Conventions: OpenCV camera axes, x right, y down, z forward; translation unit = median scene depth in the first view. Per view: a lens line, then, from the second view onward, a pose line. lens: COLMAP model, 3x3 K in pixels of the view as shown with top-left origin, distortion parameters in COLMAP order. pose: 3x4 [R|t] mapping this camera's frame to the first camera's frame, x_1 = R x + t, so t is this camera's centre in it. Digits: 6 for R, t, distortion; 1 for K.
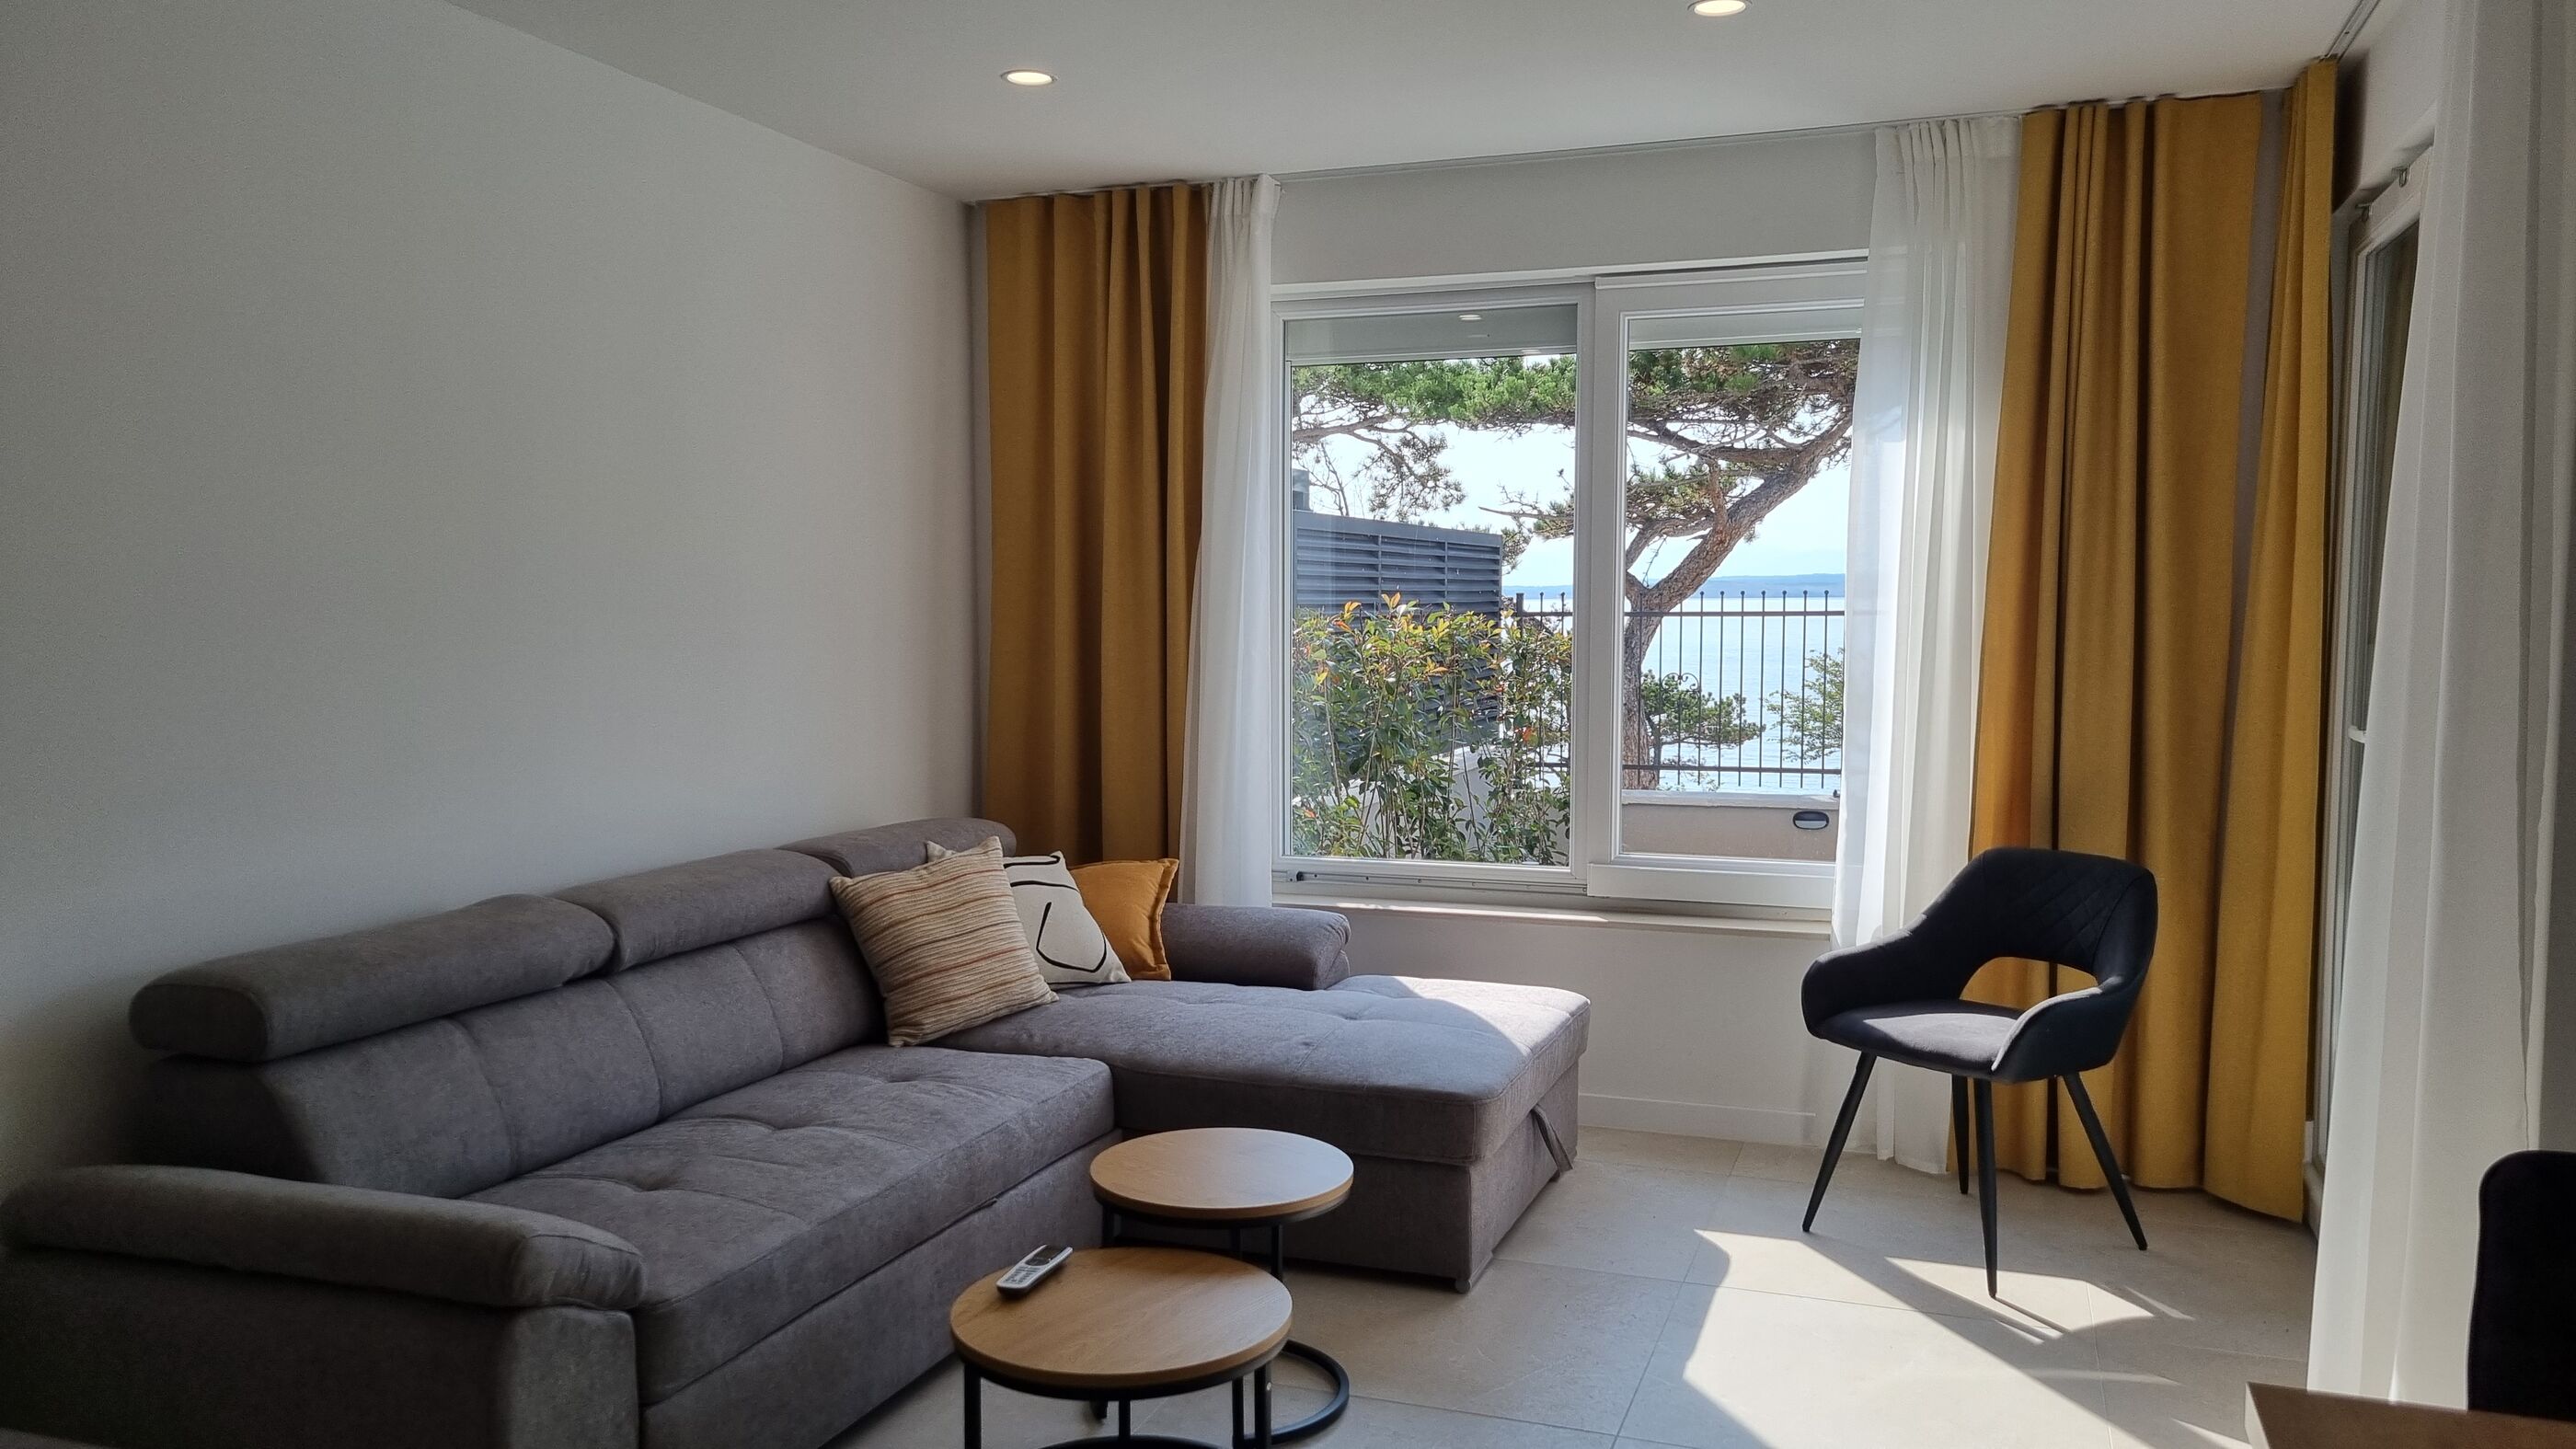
lens RADIAL K [[1937.3, 0, 1265.2], [0, 1937.3, 757.4], [0, 0, 1]] dist [0.055620, -0.024349]
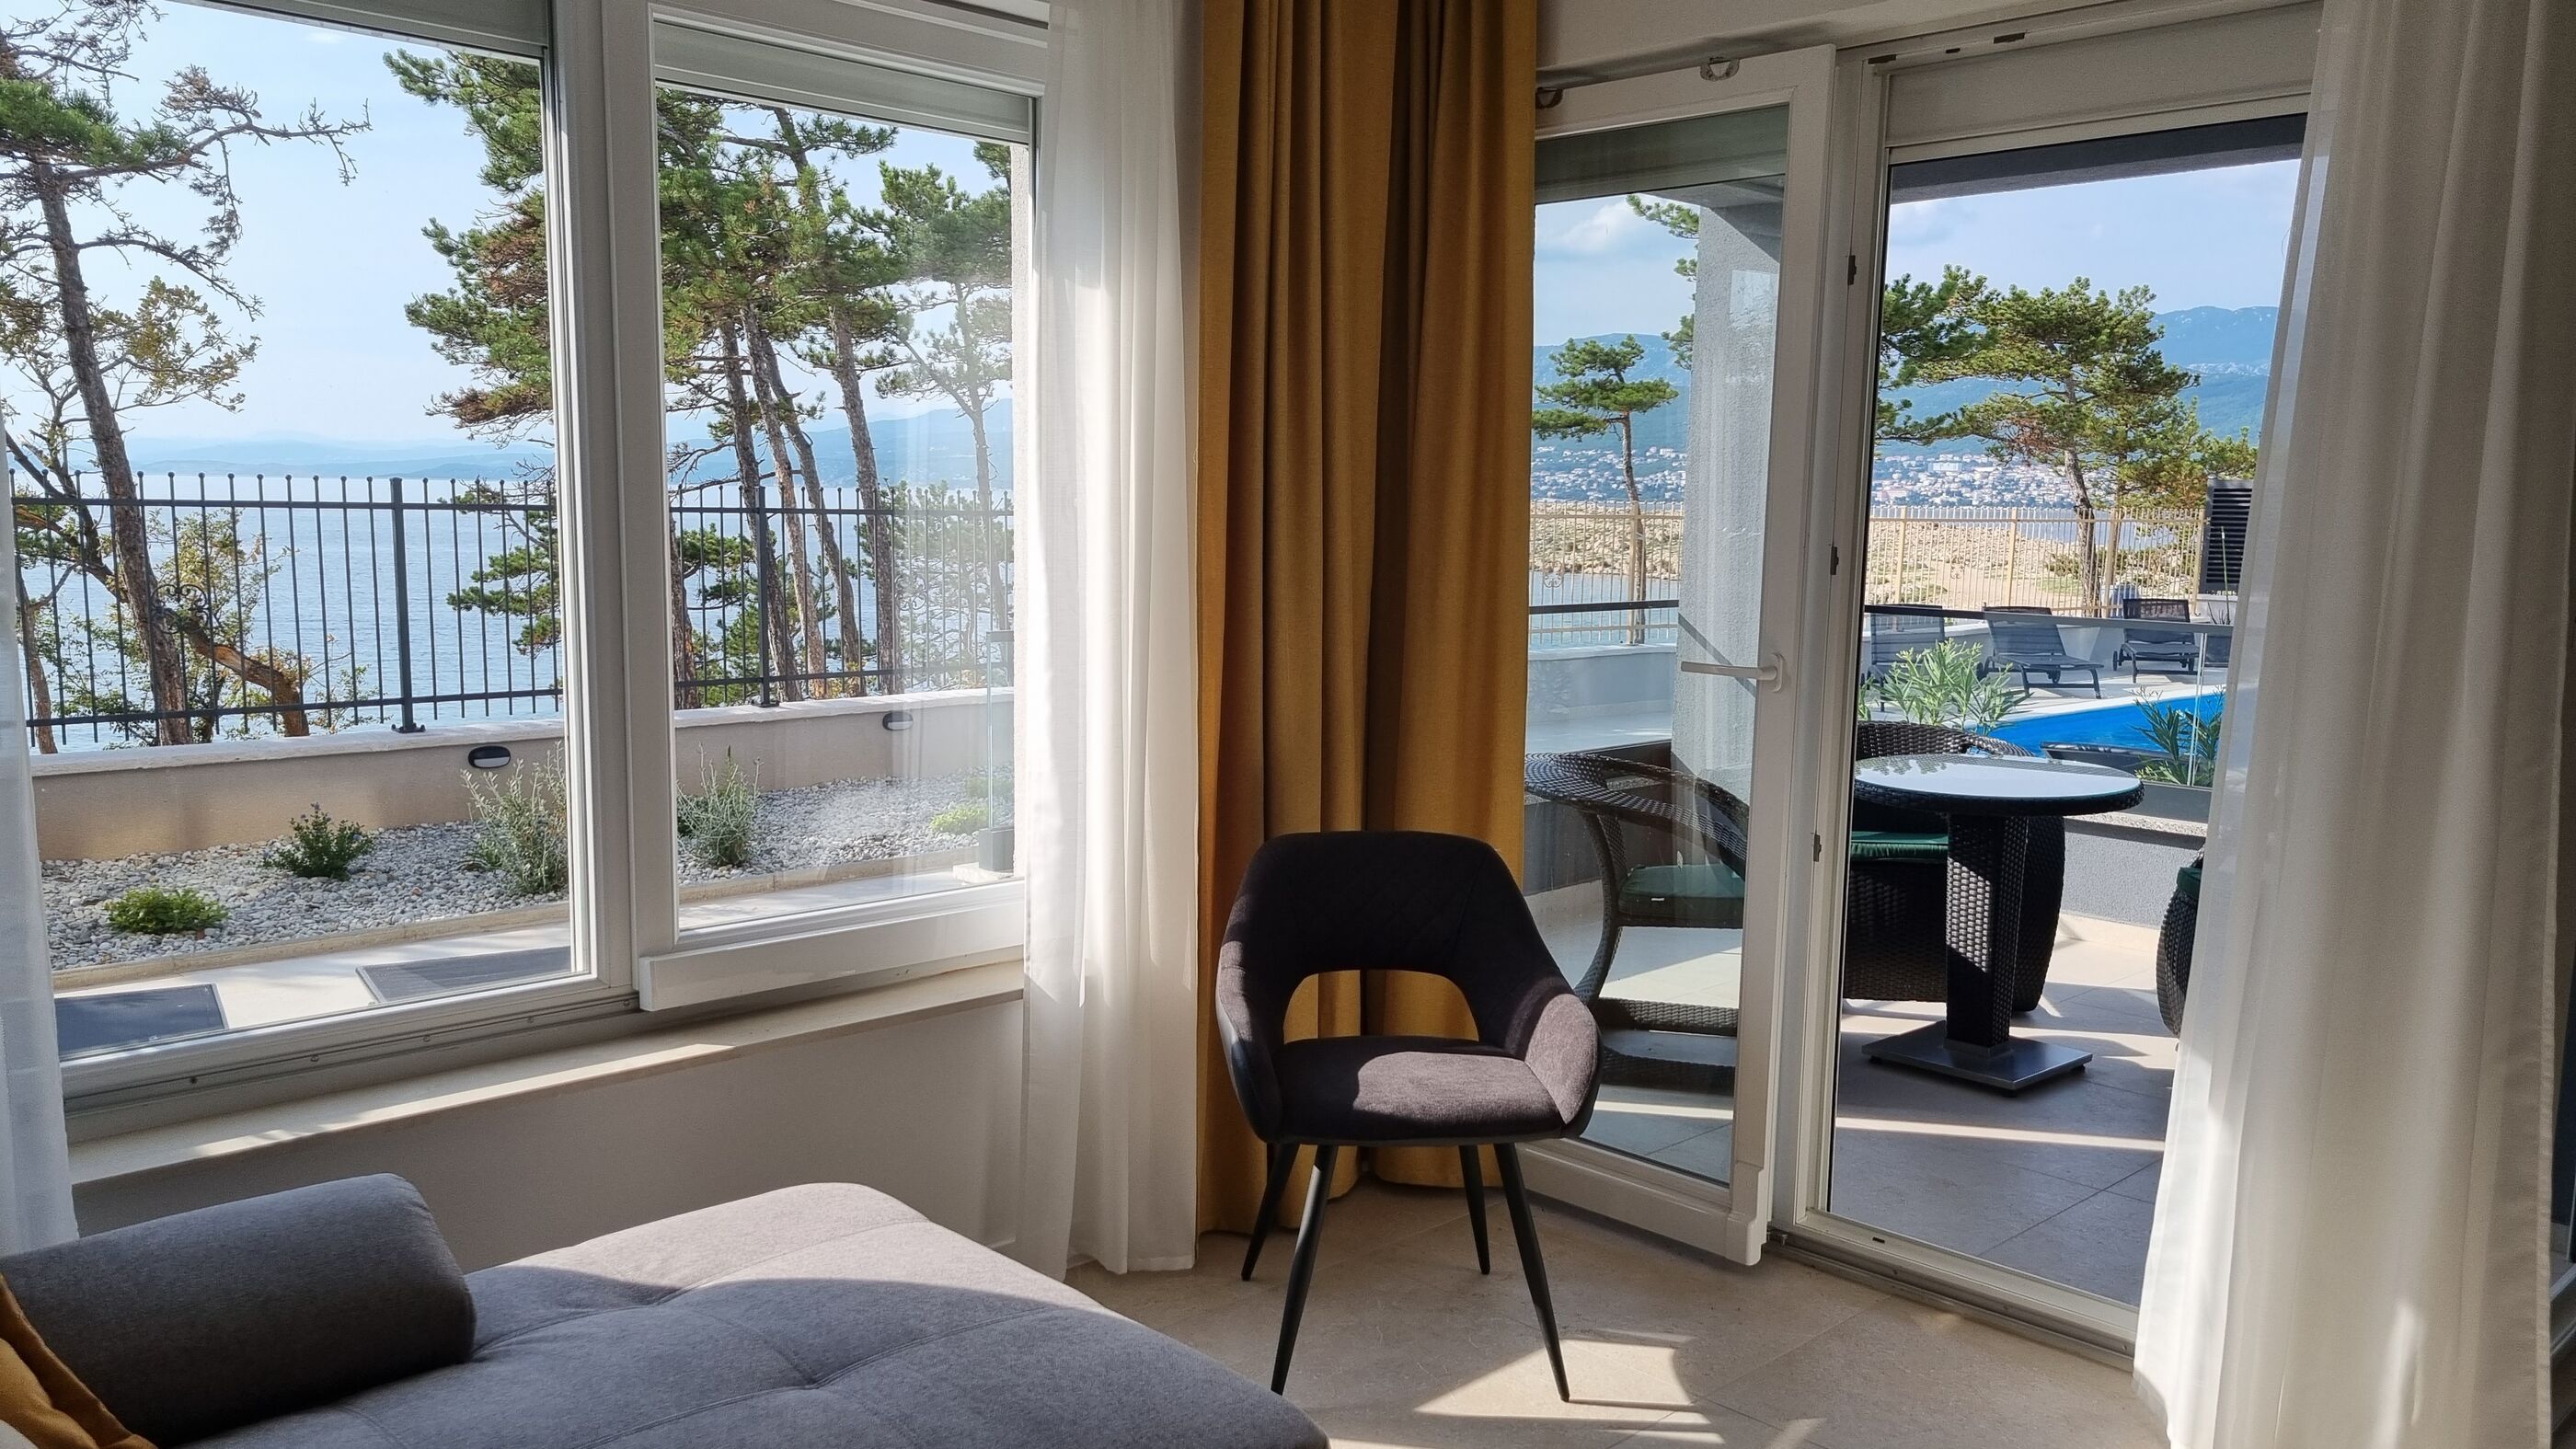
lens RADIAL K [[1915.8, 0, 1271.8], [0, 1915.8, 767.1], [0, 0, 1]] dist [0.056963, -0.039159]
pose [[0.430347, -0.116512, 0.895113, -0.315045], [0.054782, 0.993178, 0.102939, -0.061836], [-0.901000, 0.004736, 0.433794, 0.677476]]
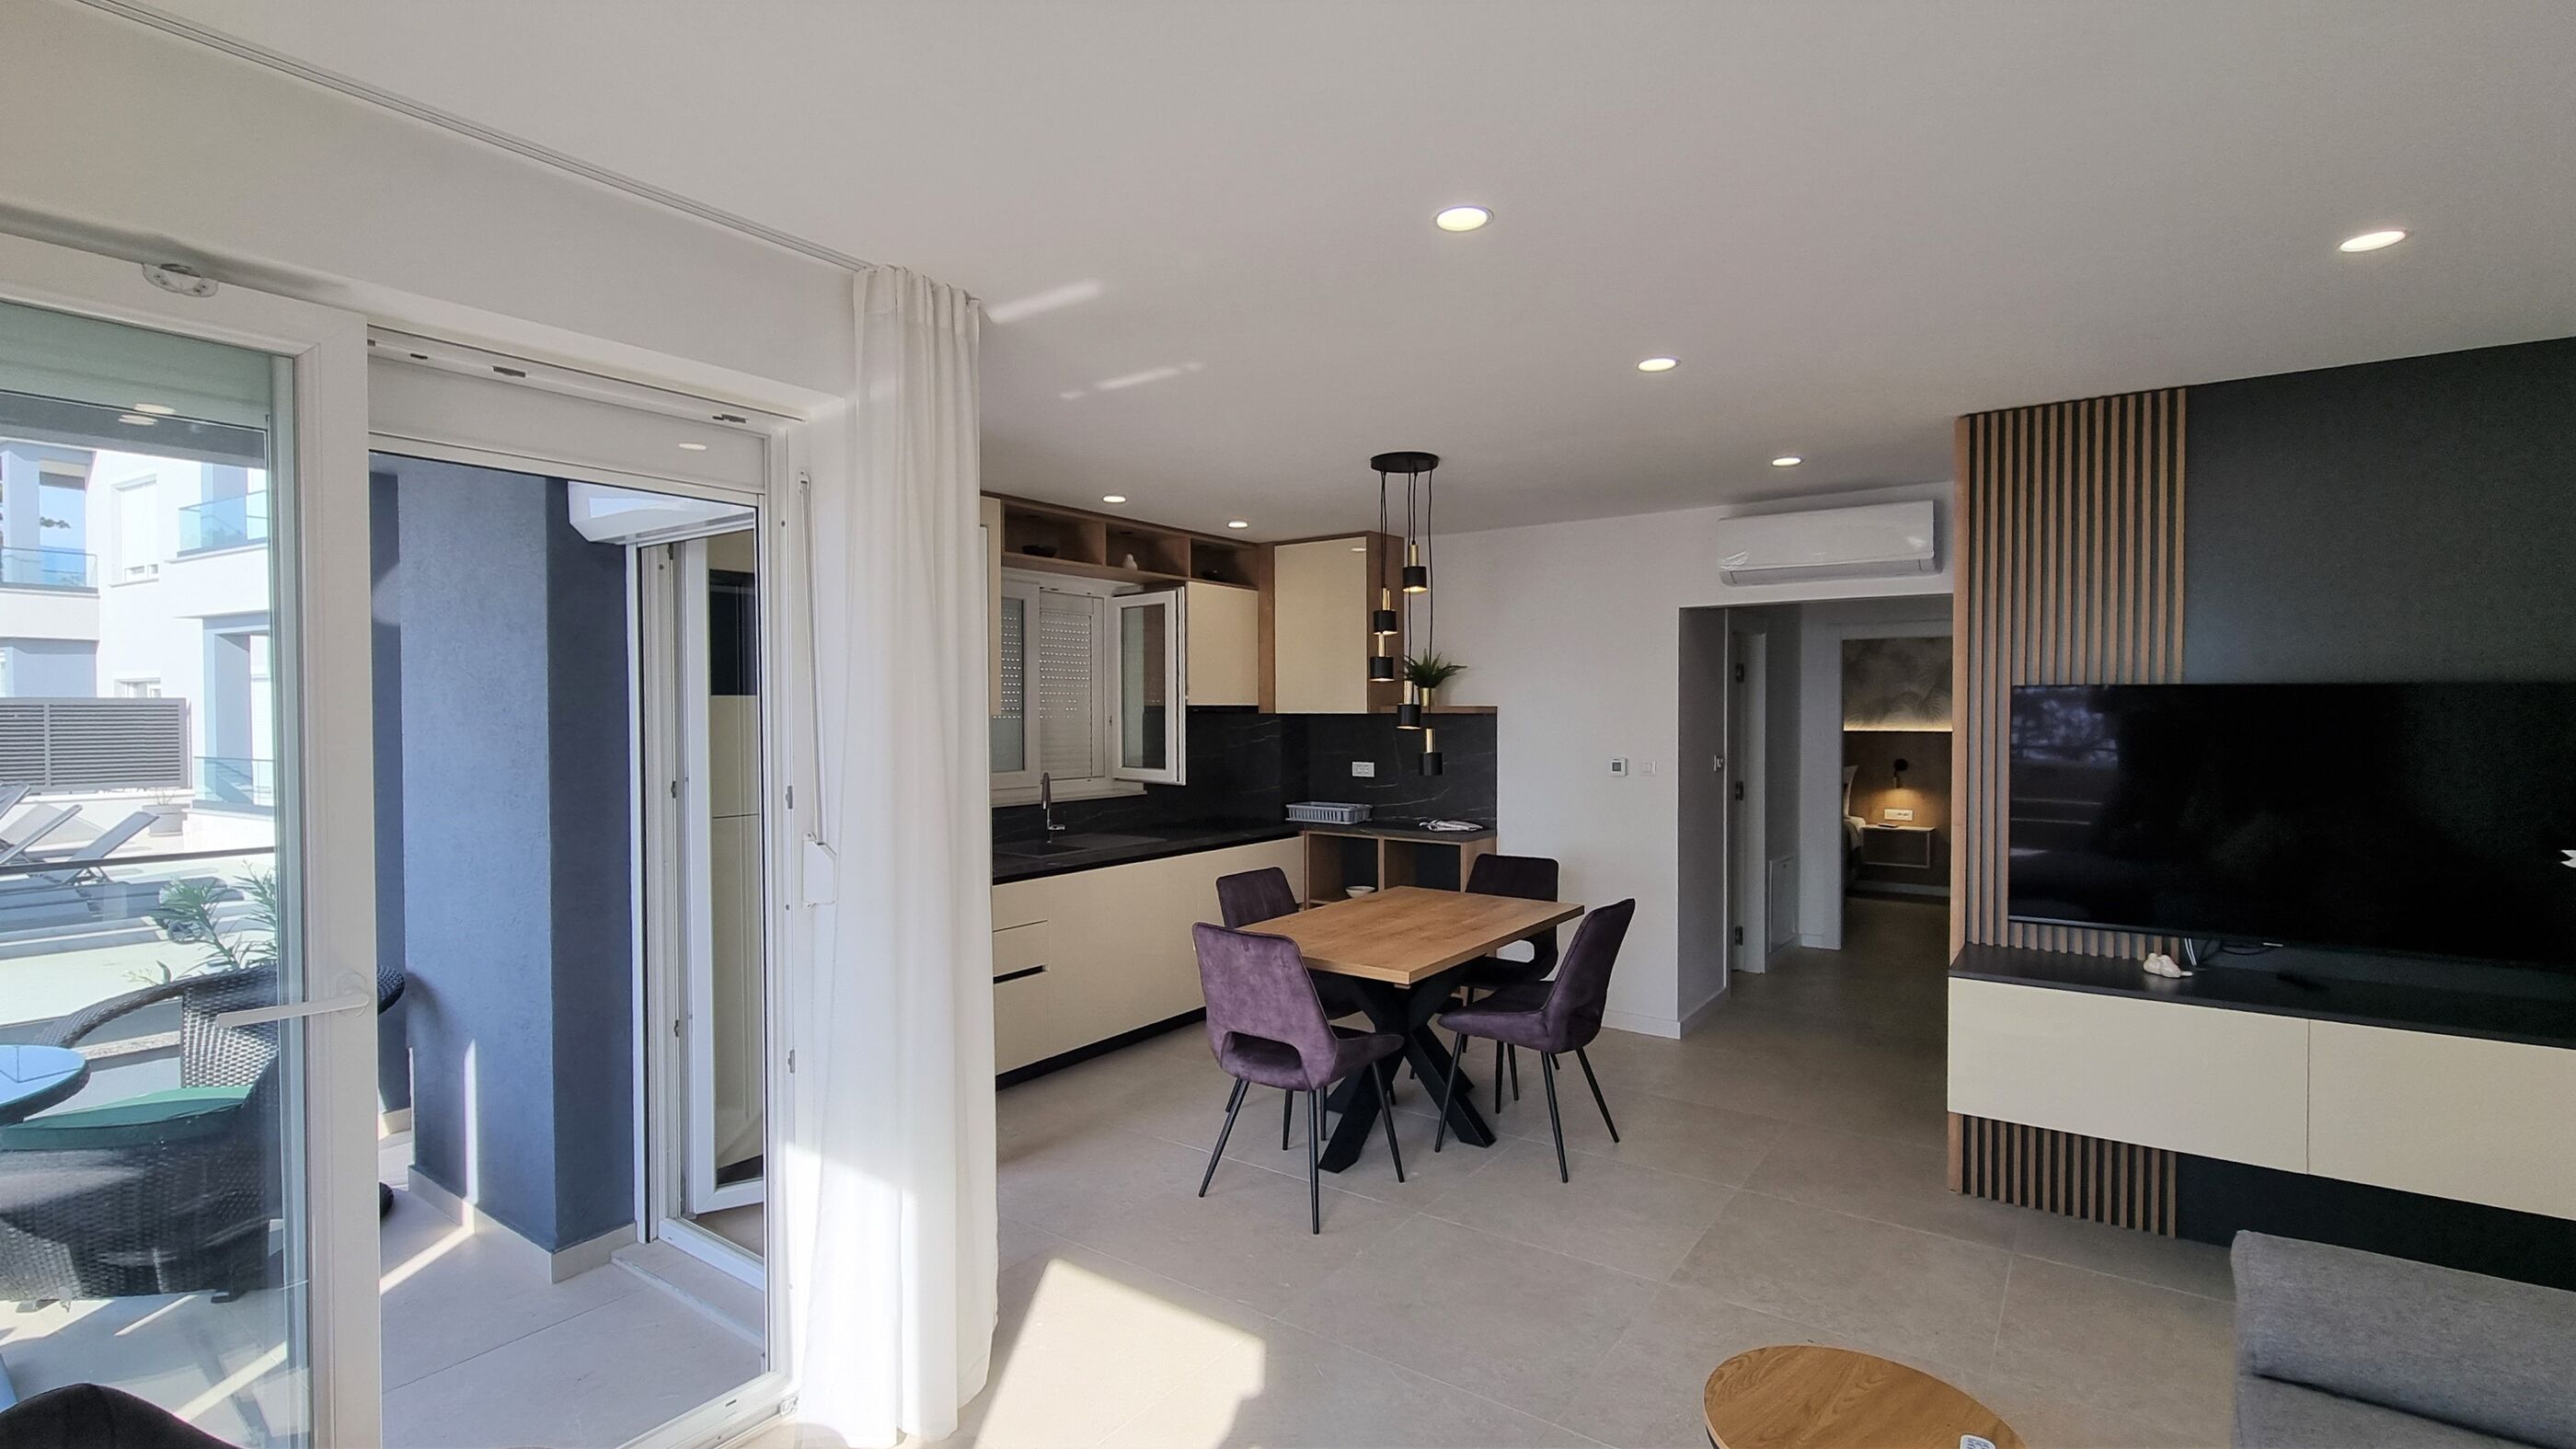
lens RADIAL K [[1147.6, 0, 1288.0], [0, 1147.6, 724.5], [0, 0, 1]] dist [0.000747, 0.000055]
pose [[-0.962321, -0.000434, 0.271916, 0.043371], [0.026262, 0.995176, 0.094530, -0.133727], [-0.270645, 0.098109, -0.957667, 1.115601]]
